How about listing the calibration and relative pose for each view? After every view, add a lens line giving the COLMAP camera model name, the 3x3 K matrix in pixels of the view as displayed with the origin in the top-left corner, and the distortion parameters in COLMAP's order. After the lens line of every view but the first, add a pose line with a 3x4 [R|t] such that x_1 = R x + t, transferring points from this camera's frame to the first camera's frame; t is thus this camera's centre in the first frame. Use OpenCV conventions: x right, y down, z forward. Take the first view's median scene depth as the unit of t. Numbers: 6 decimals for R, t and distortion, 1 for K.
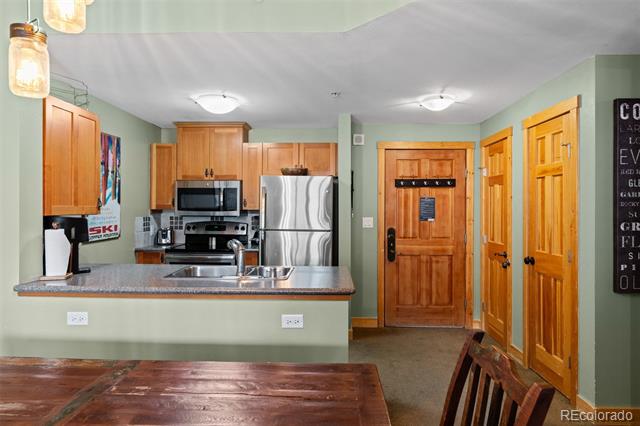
lens RADIAL K [[400.4, 0, 317.8], [0, 400.4, 210.0], [0, 0, 1]] dist [0.005088, 0.001445]
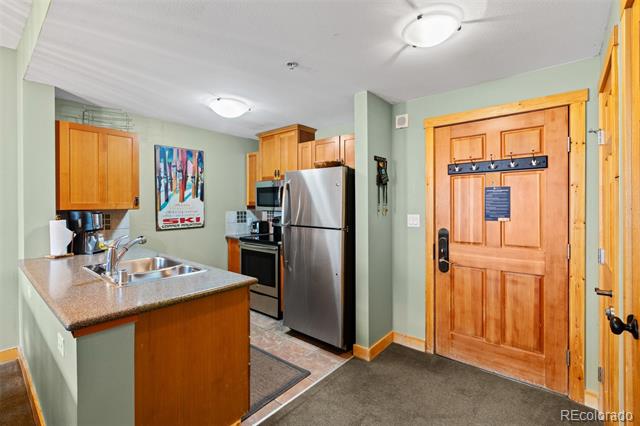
lens RADIAL K [[288.6, 0, 318.4], [0, 288.6, 207.9], [0, 0, 1]] dist [-0.001128, 0.000391]
pose [[0.789434, 0.001956, -0.613833, 0.337188], [0.000229, 0.999994, 0.003481, 0.003077], [0.613836, -0.002888, 0.789428, 0.418628]]
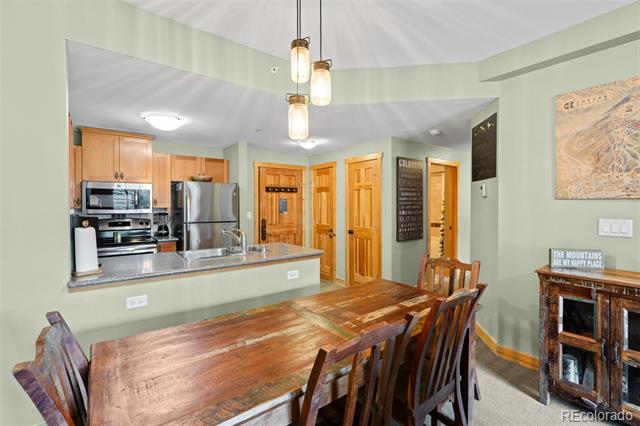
lens RADIAL K [[288.6, 0, 318.4], [0, 288.6, 207.9], [0, 0, 1]] dist [-0.001128, 0.000391]
pose [[0.777882, -0.013005, 0.628275, -0.349246], [0.010171, 0.999915, 0.008105, -0.002352], [-0.628328, 0.000085, 0.777949, 0.006283]]
